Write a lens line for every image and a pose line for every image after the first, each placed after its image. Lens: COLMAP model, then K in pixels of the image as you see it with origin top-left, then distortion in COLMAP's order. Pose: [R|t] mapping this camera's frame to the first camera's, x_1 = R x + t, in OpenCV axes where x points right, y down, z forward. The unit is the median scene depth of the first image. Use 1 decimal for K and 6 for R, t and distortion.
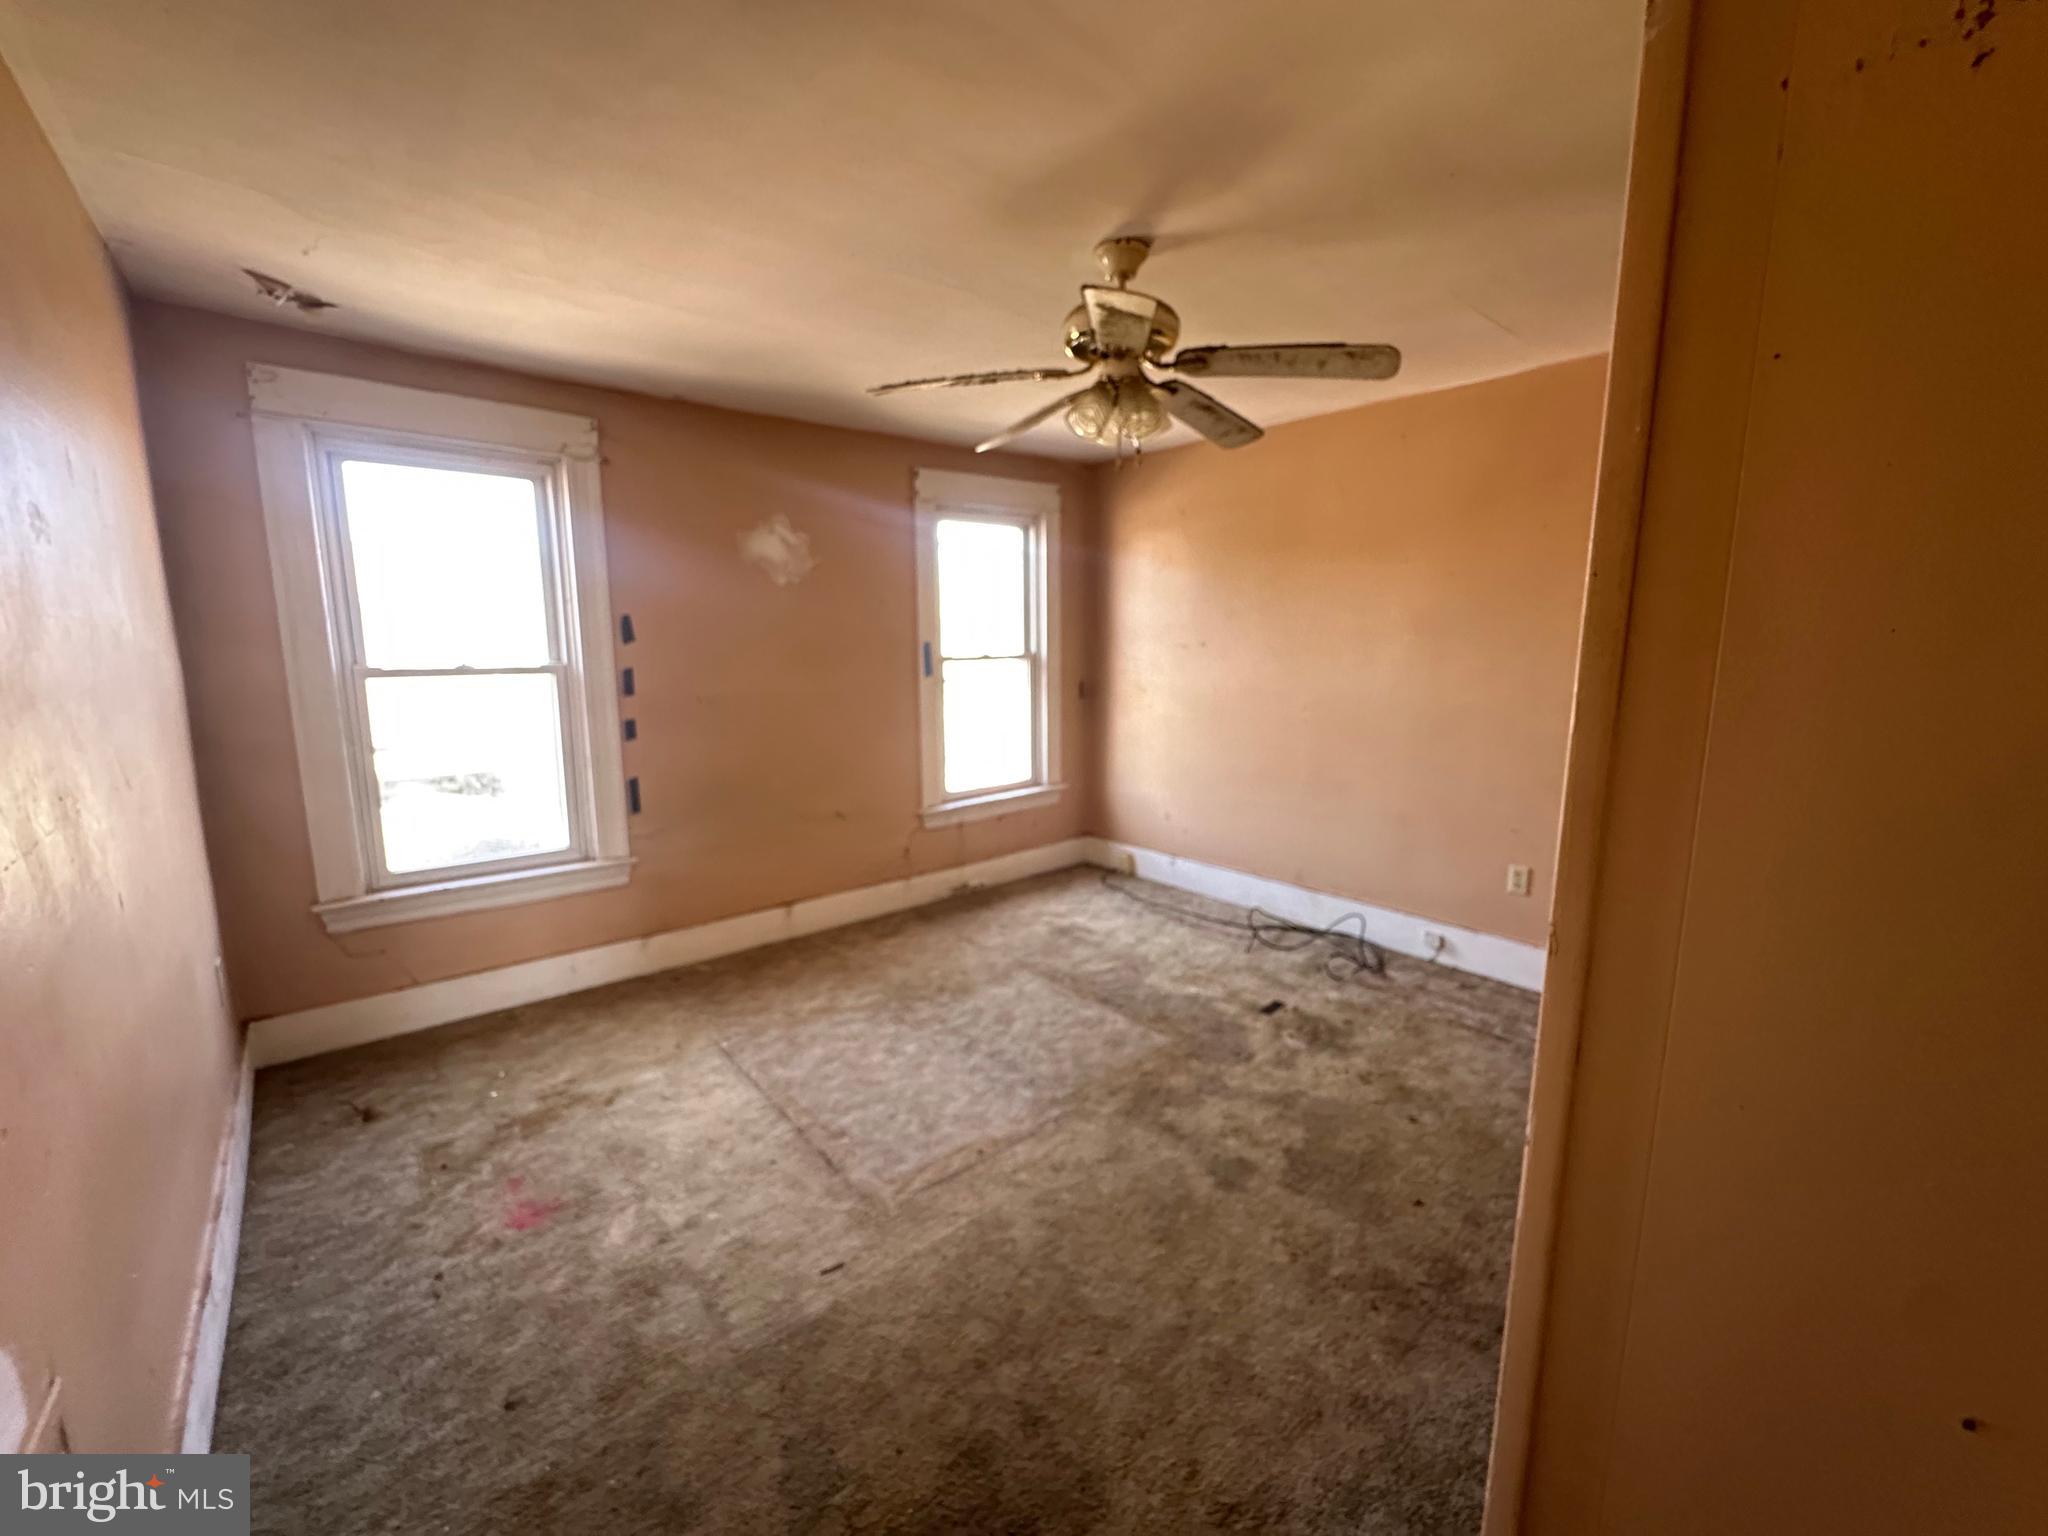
lens RADIAL K [[832.3, 0, 1024.0], [0, 832.3, 768.0], [0, 0, 1]] dist [-0.001995, -0.000135]
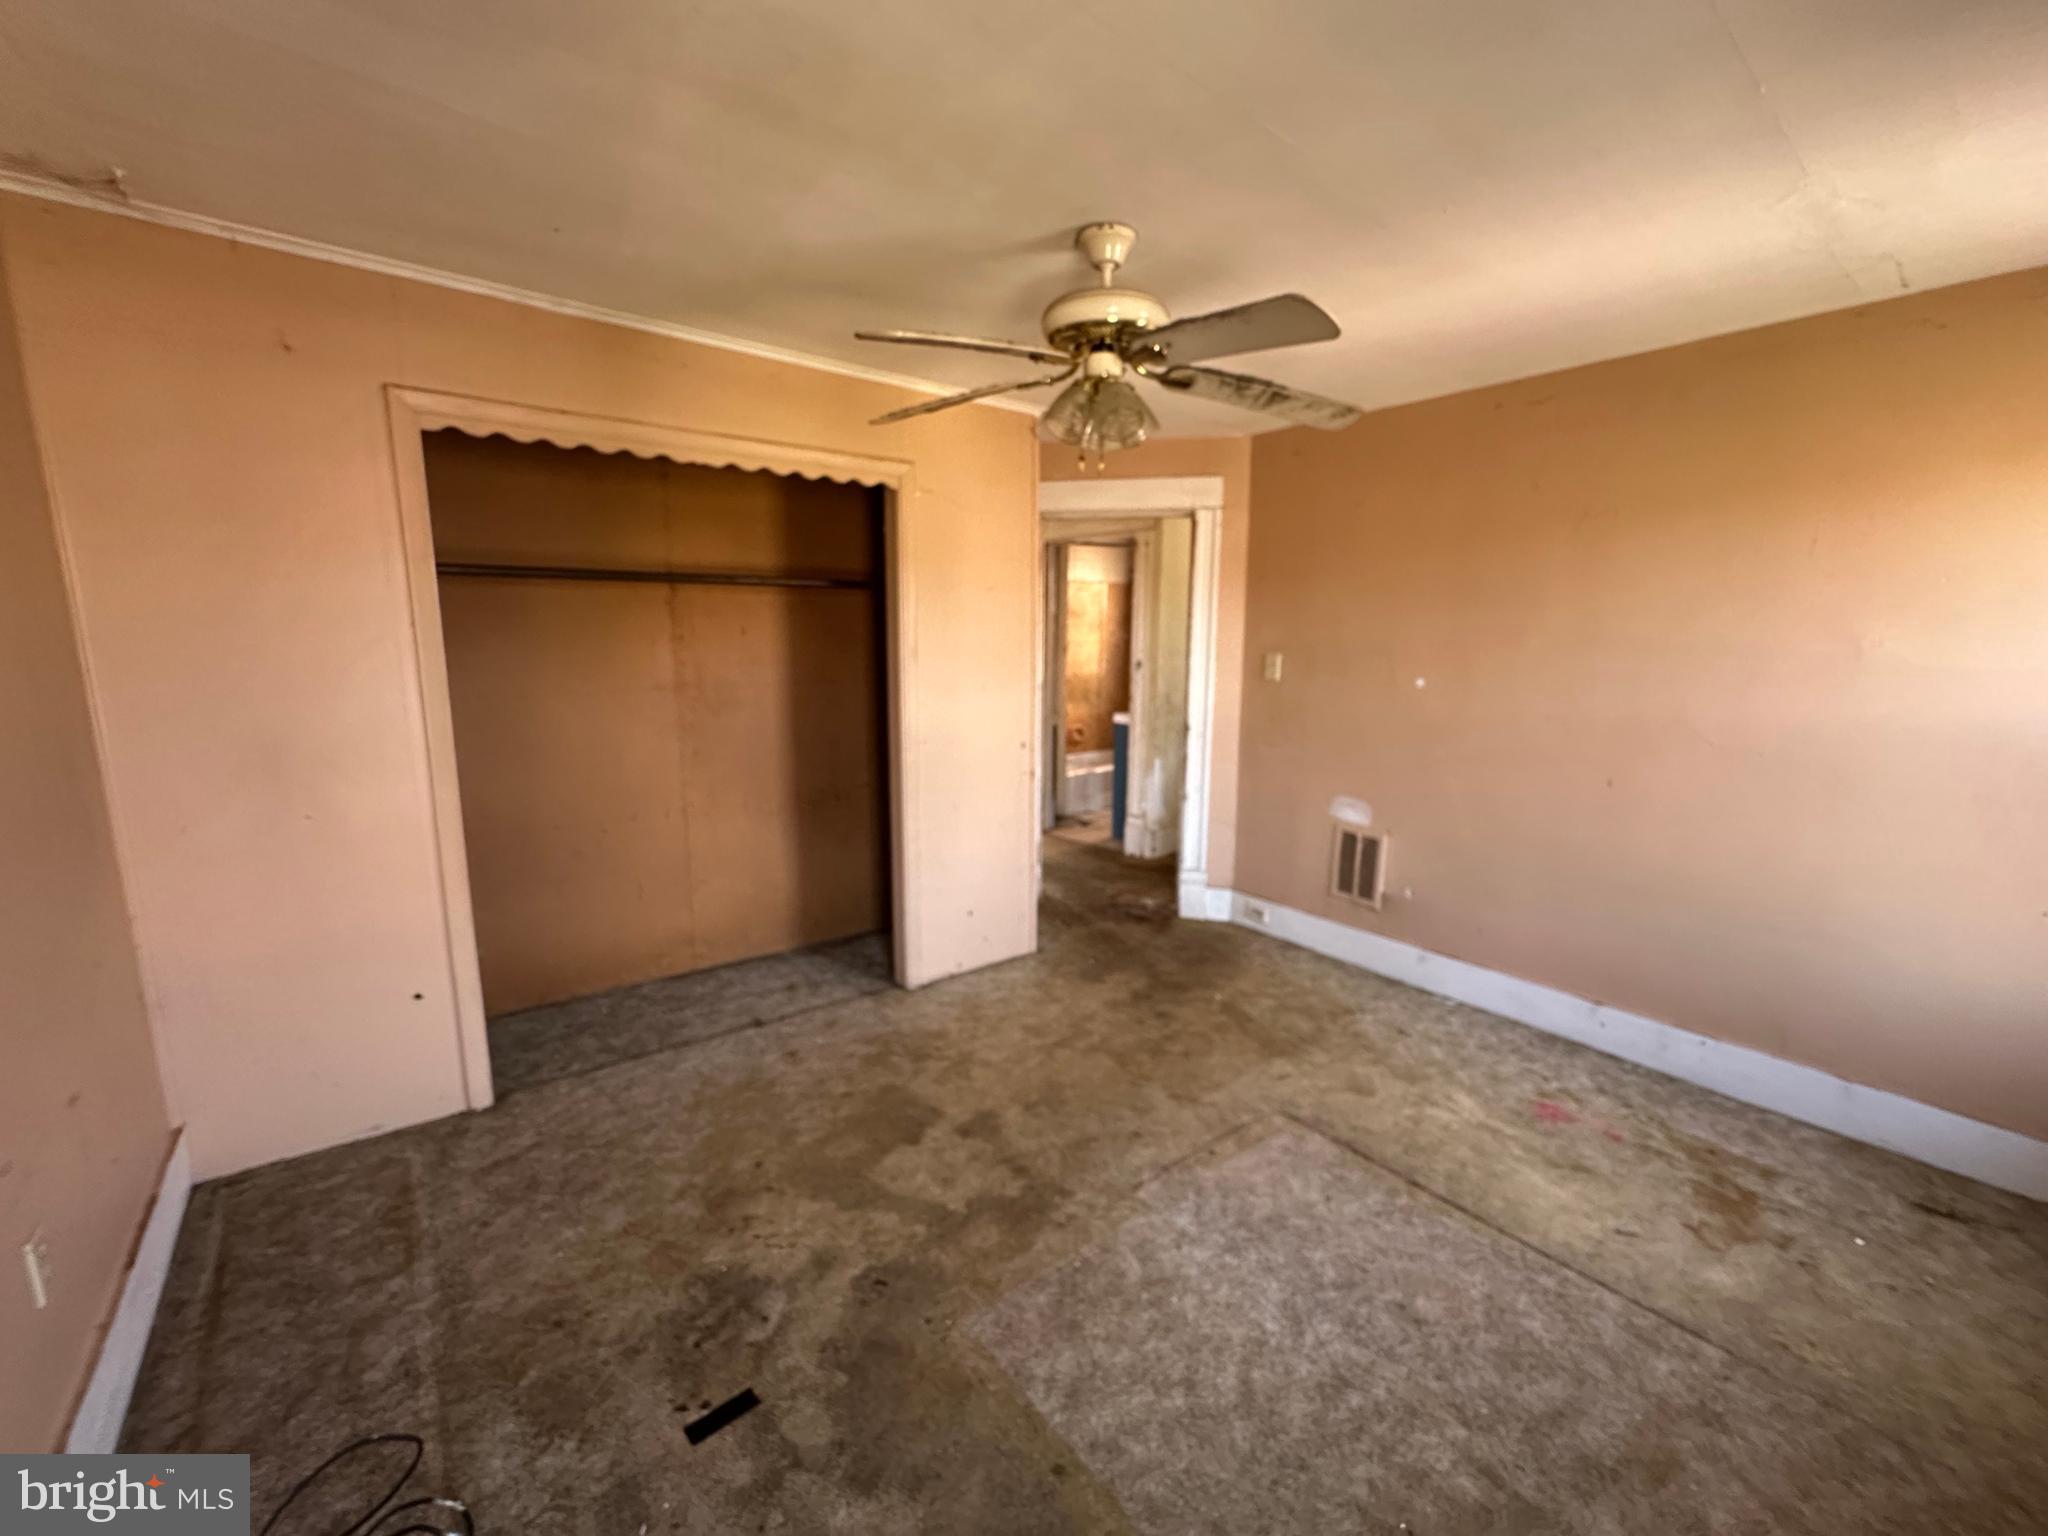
lens RADIAL K [[832.3, 0, 1024.0], [0, 832.3, 768.0], [0, 0, 1]] dist [-0.001995, -0.000135]
pose [[-0.999163, -0.014437, 0.038264, 0.136755], [-0.001134, 0.945039, 0.326955, -0.300875], [-0.040881, 0.326638, -0.944265, 1.692454]]
